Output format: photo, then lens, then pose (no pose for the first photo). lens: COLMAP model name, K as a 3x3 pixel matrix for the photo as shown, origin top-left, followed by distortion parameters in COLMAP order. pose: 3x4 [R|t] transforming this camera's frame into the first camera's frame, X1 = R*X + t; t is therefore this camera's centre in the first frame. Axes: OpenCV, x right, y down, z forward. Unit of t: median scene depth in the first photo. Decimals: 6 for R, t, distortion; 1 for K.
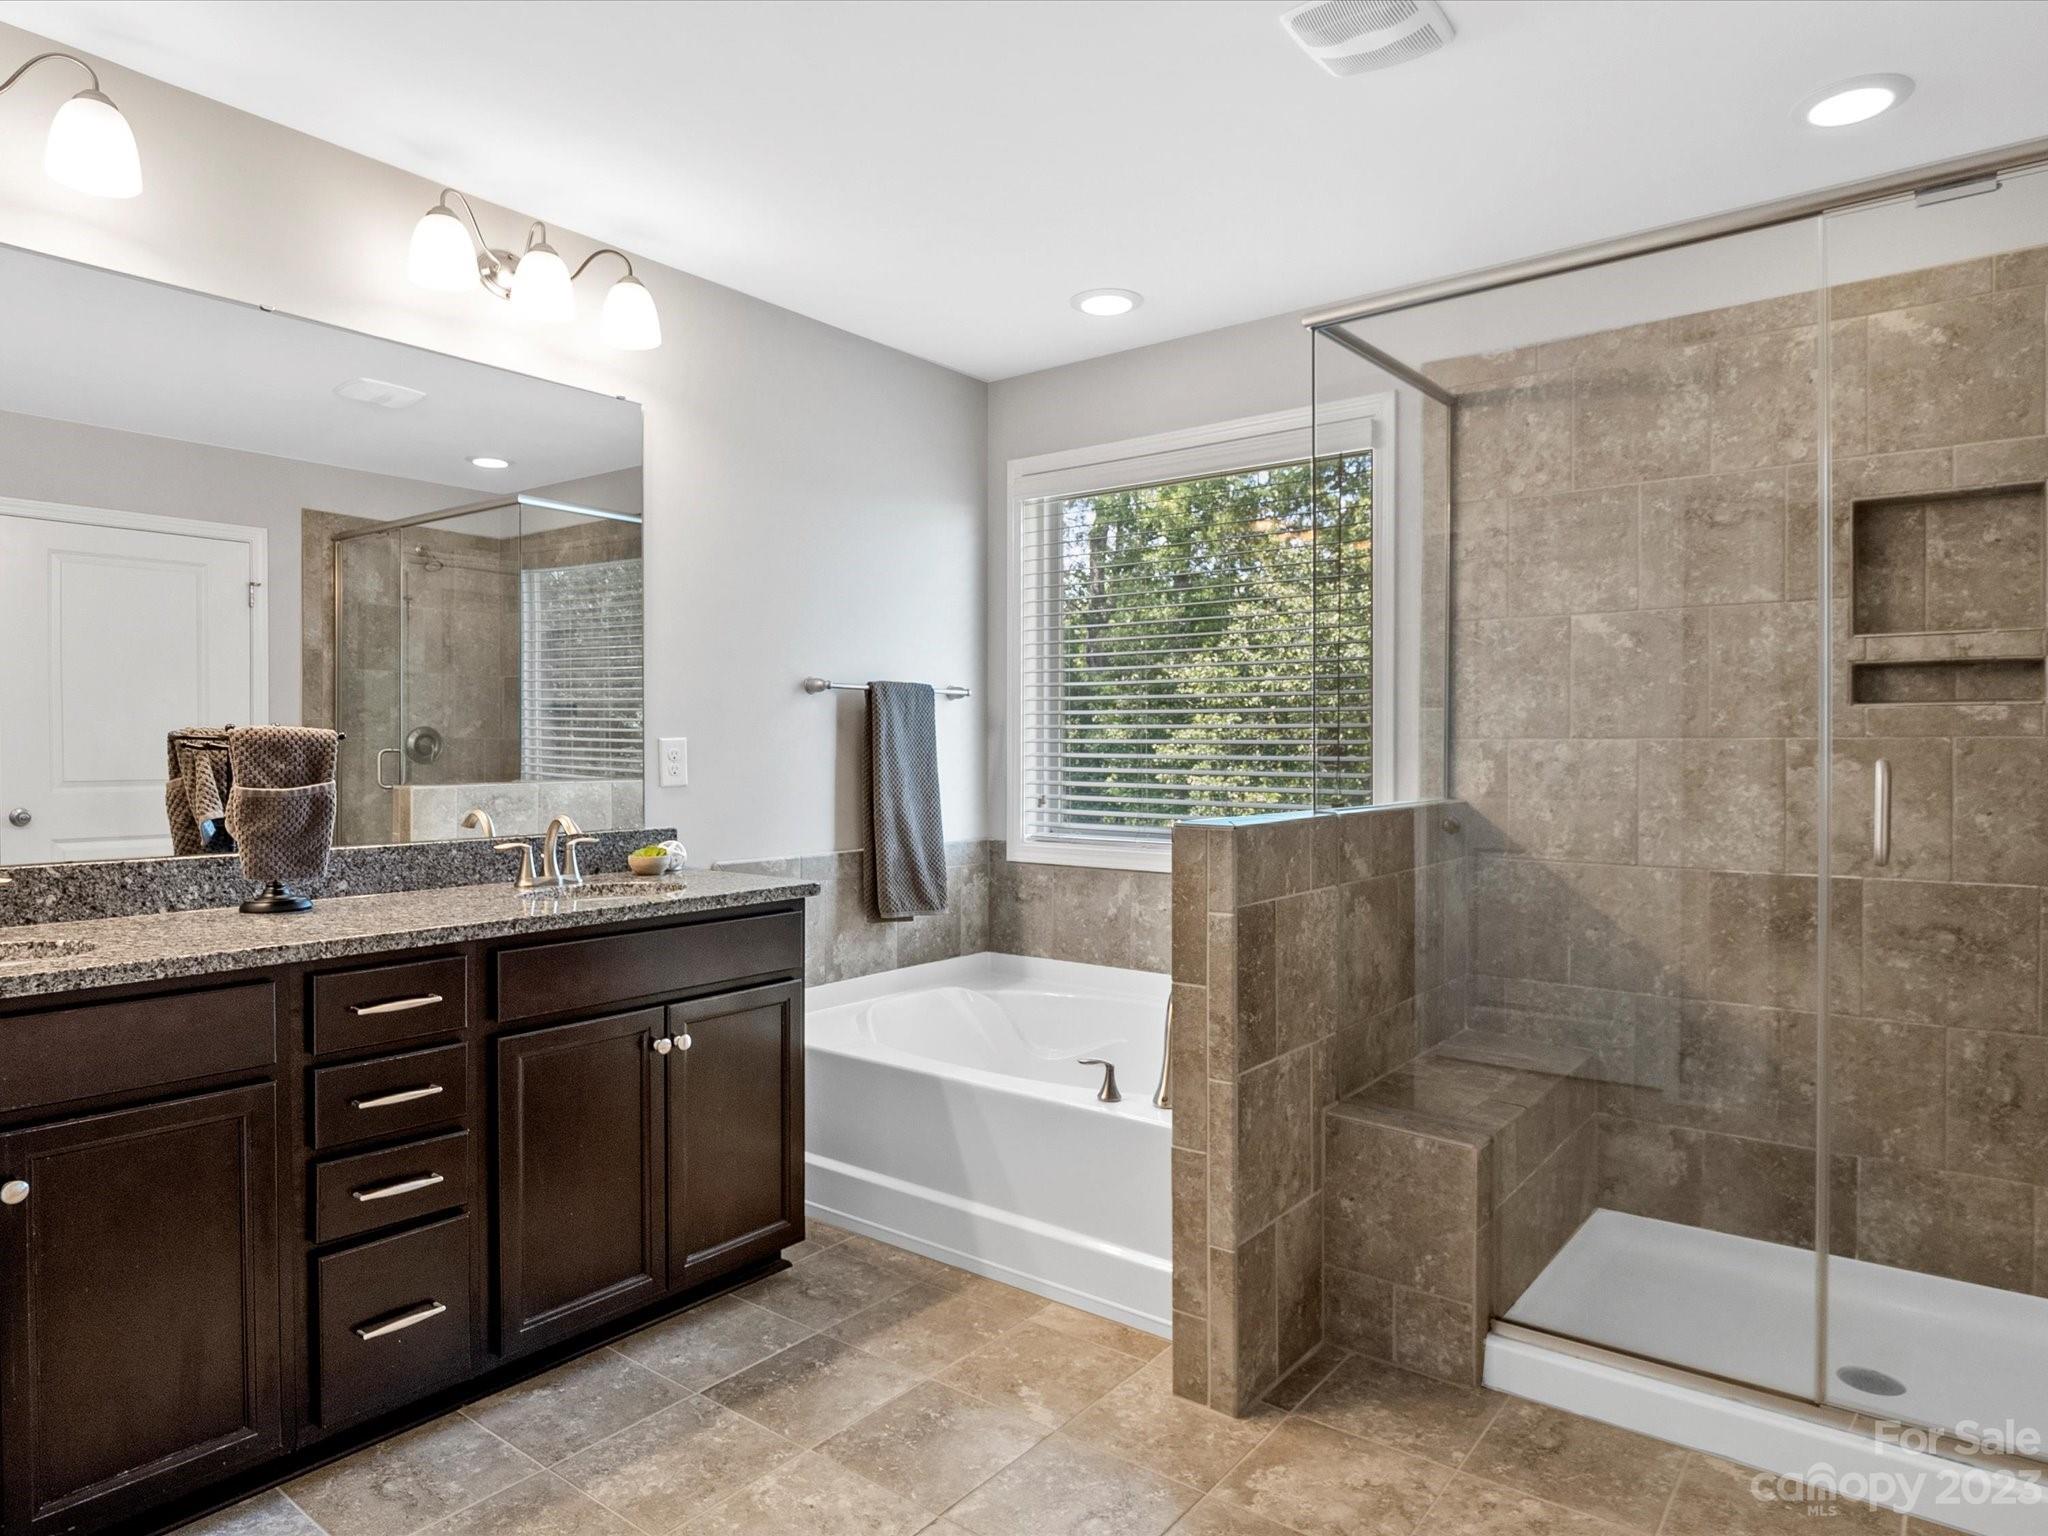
lens RADIAL K [[1242.0, 0, 1035.1], [0, 1242.0, 754.7], [0, 0, 1]] dist [0.000634, -0.008574]
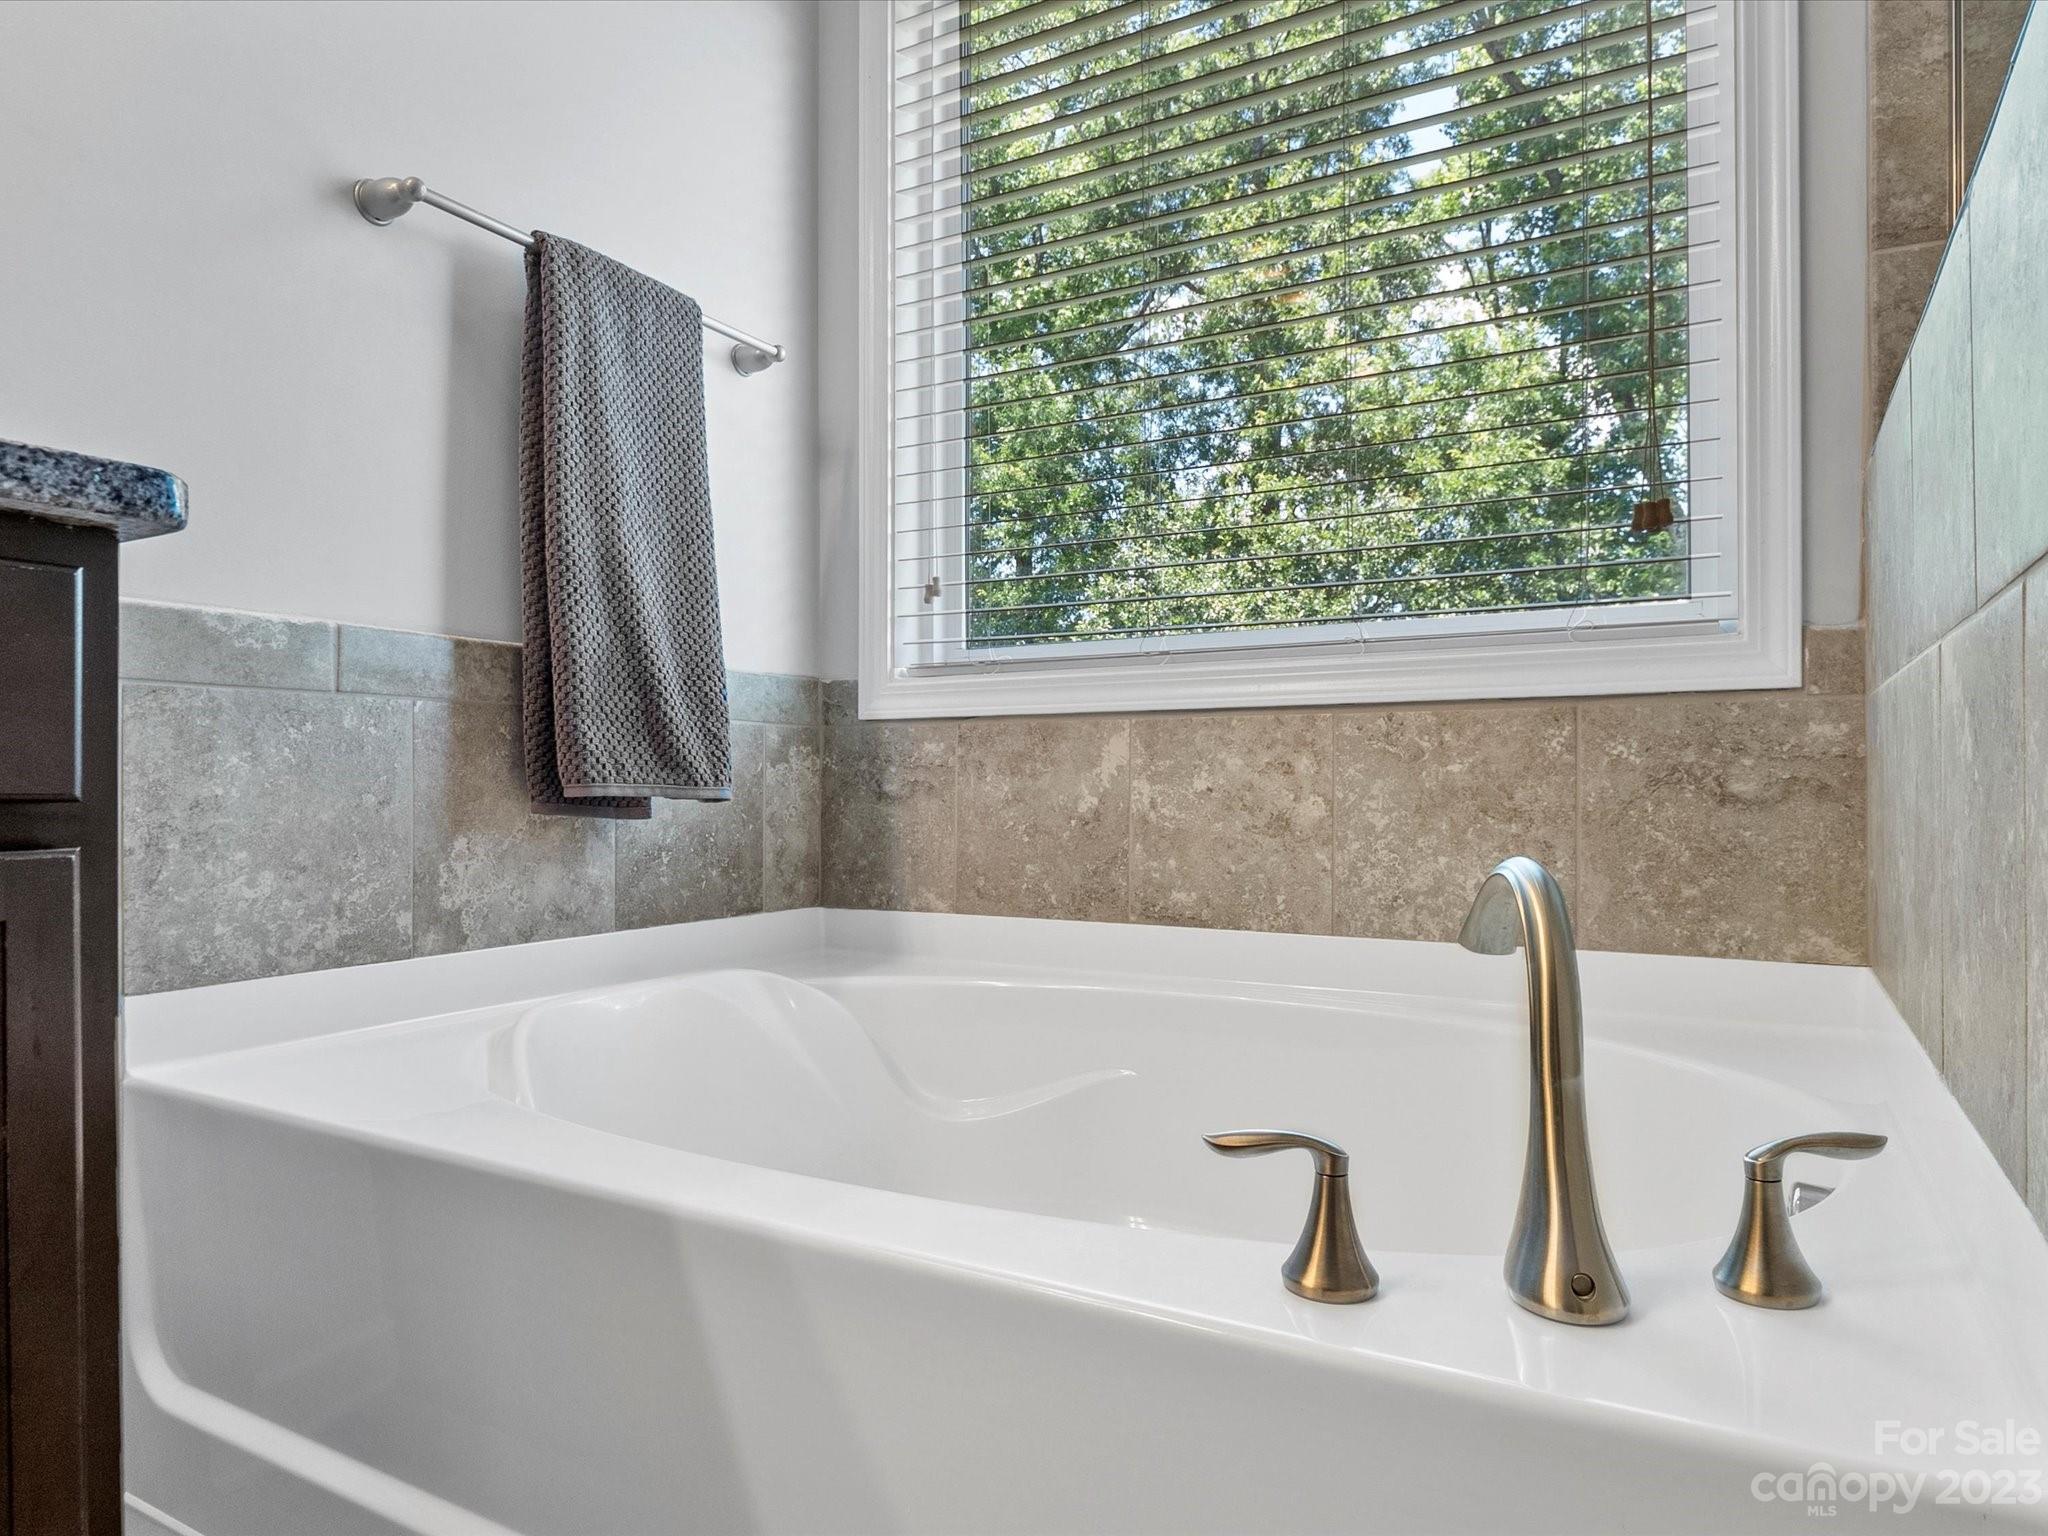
lens RADIAL K [[1242.0, 0, 1021.1], [0, 1242.0, 787.6], [0, 0, 1]] dist [0.000634, -0.008574]
pose [[0.990927, -0.001530, 0.134392, -0.026634], [0.003120, 0.999928, -0.011624, 0.125504], [-0.134365, 0.011937, 0.990860, 0.535070]]
